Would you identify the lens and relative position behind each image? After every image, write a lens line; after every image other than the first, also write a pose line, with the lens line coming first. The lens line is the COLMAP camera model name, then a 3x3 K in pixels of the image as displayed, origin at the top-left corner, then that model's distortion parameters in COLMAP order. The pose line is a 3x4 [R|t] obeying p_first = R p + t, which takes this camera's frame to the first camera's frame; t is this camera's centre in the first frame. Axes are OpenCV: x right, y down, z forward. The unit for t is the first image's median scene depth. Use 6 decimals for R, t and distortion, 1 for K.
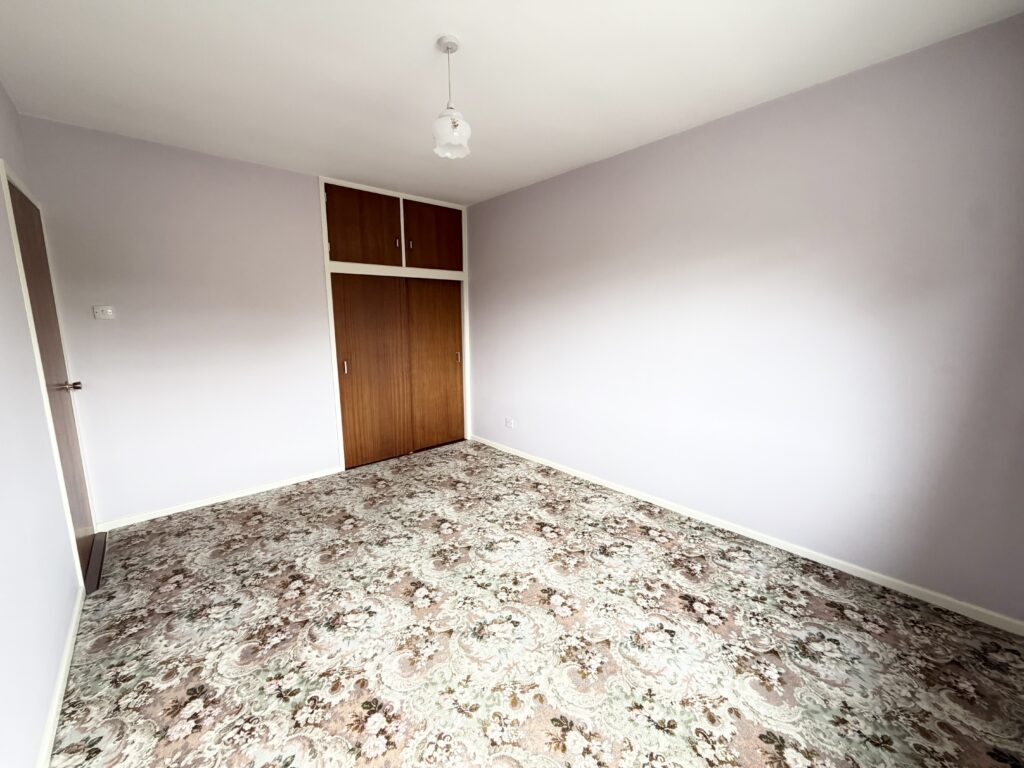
lens RADIAL K [[405.5, 0, 507.1], [0, 405.5, 383.7], [0, 0, 1]] dist [0.002705, -0.000912]
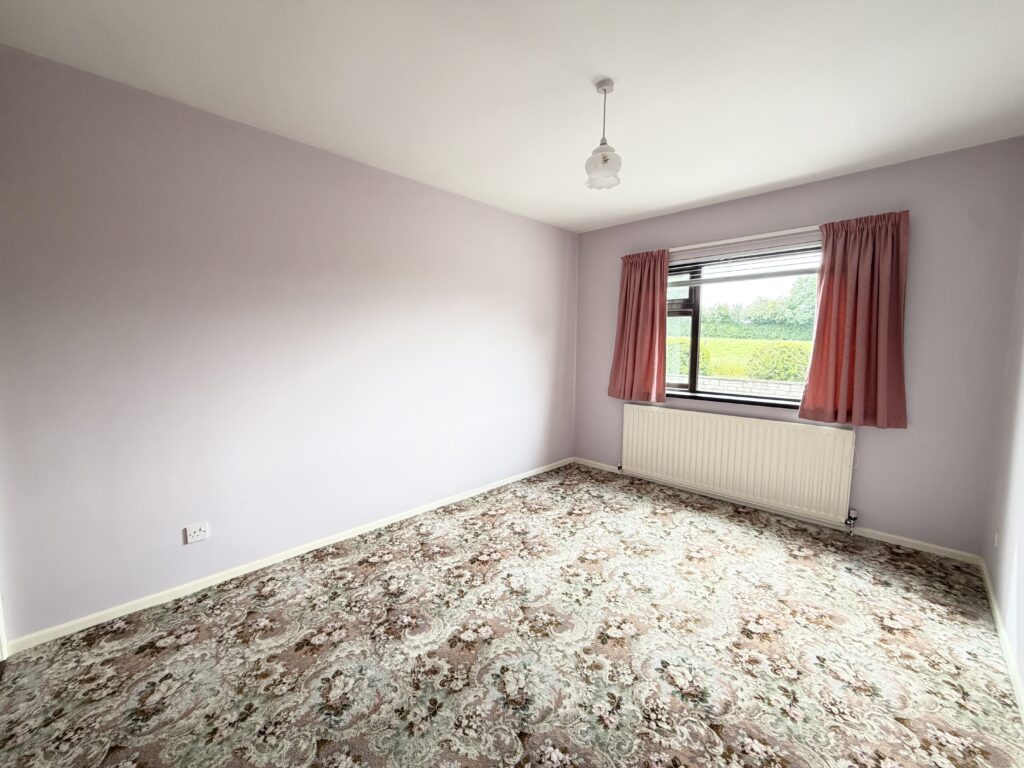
lens RADIAL K [[405.5, 0, 508.1], [0, 405.5, 385.7], [0, 0, 1]] dist [0.002705, -0.000912]
pose [[-0.057002, -0.097848, 0.993568, -0.800839], [0.151566, 0.982803, 0.105483, -0.133455], [-0.986802, 0.156604, -0.041192, 0.893370]]
